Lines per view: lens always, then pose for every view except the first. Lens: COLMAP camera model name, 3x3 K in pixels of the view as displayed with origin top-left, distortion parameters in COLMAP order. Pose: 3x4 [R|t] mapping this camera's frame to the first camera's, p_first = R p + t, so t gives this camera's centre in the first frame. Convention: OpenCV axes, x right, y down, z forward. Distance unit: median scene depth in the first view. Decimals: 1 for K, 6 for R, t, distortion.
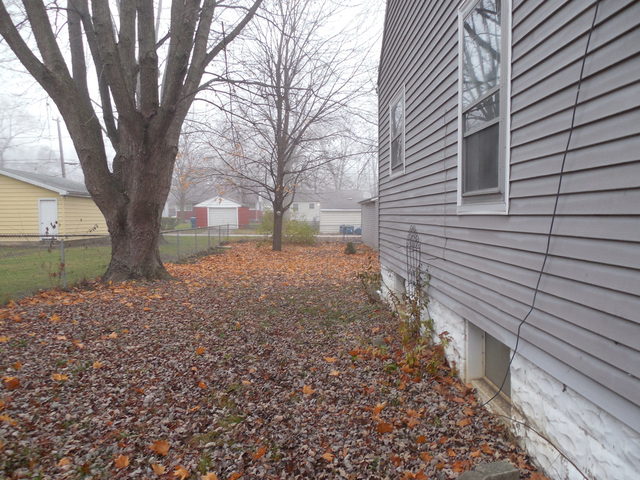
lens RADIAL K [[472.2, 0, 320.4], [0, 472.2, 239.9], [0, 0, 1]] dist [0.004882, 0.001012]
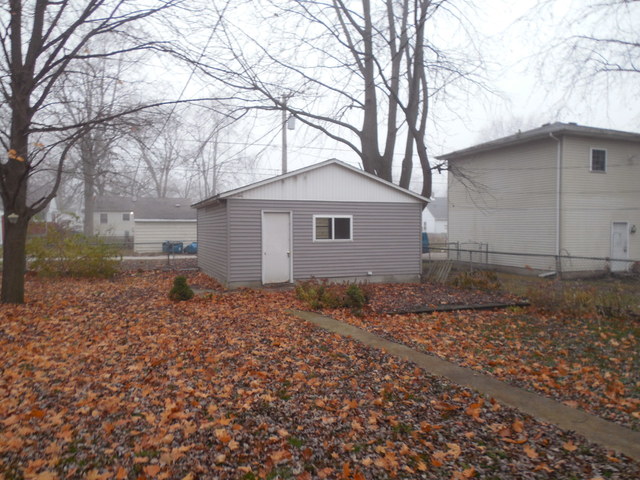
lens RADIAL K [[472.2, 0, 319.6], [0, 472.2, 239.0], [0, 0, 1]] dist [0.004882, 0.001012]
pose [[0.936692, -0.007270, 0.350079, 0.013978], [0.018770, 0.999389, -0.029470, -0.009920], [-0.349651, 0.034175, 0.936256, 0.256710]]
